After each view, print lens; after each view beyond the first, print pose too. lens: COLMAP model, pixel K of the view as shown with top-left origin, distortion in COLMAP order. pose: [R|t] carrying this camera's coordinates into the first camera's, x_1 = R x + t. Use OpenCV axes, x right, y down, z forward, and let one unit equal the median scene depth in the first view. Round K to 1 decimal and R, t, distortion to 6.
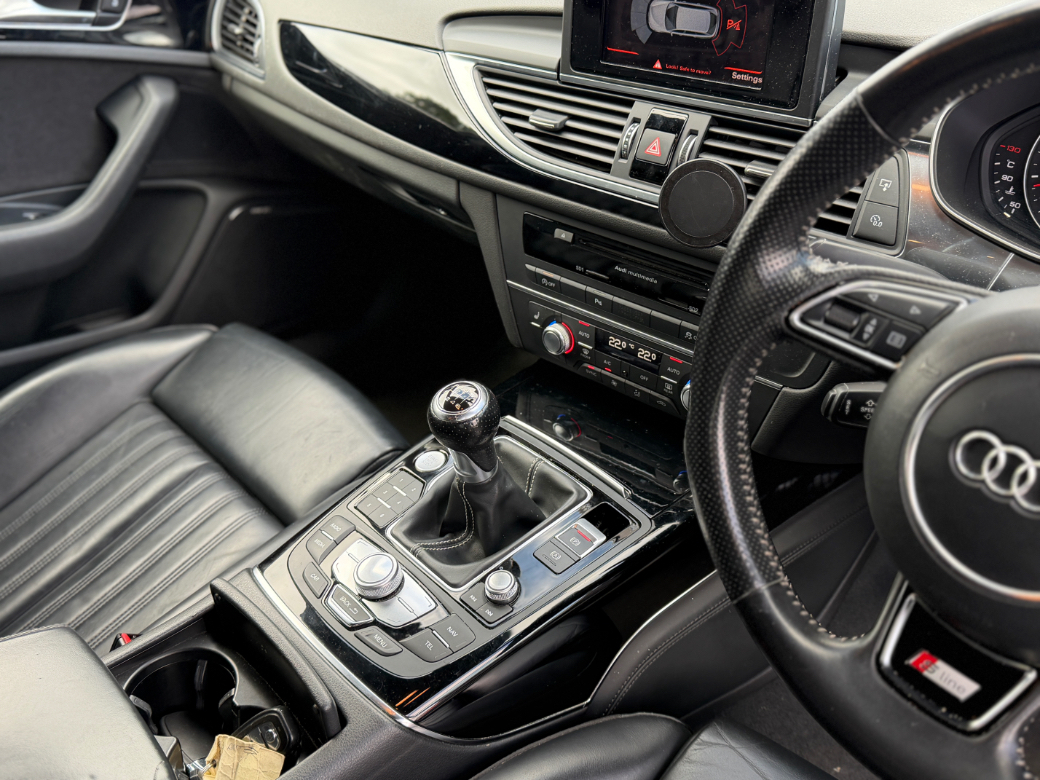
lens RADIAL K [[1076.6, 0, 517.5], [0, 1076.6, 396.1], [0, 0, 1]] dist [0.071361, -0.025494]
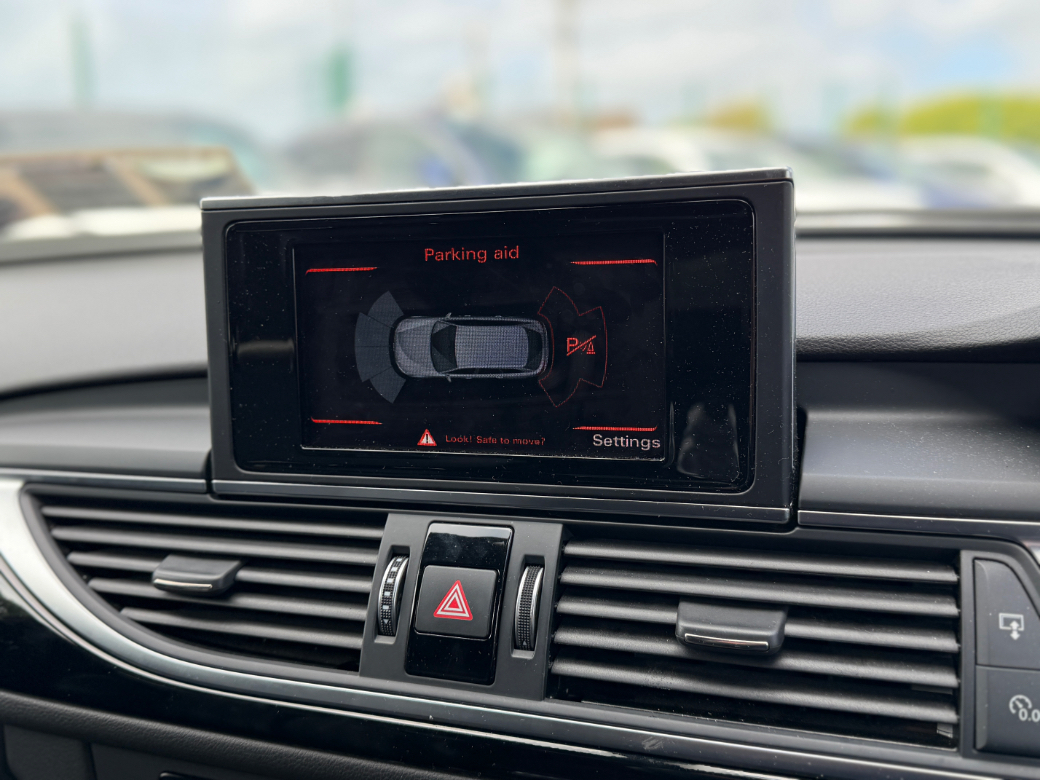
lens RADIAL K [[1076.6, 0, 517.5], [0, 1076.6, 396.1], [0, 0, 1]] dist [0.071361, -0.025494]
pose [[0.924817, -0.066282, 0.374594, -0.015829], [0.203404, 0.918280, -0.339690, -0.148159], [-0.321467, 0.390345, 0.862722, 0.556620]]
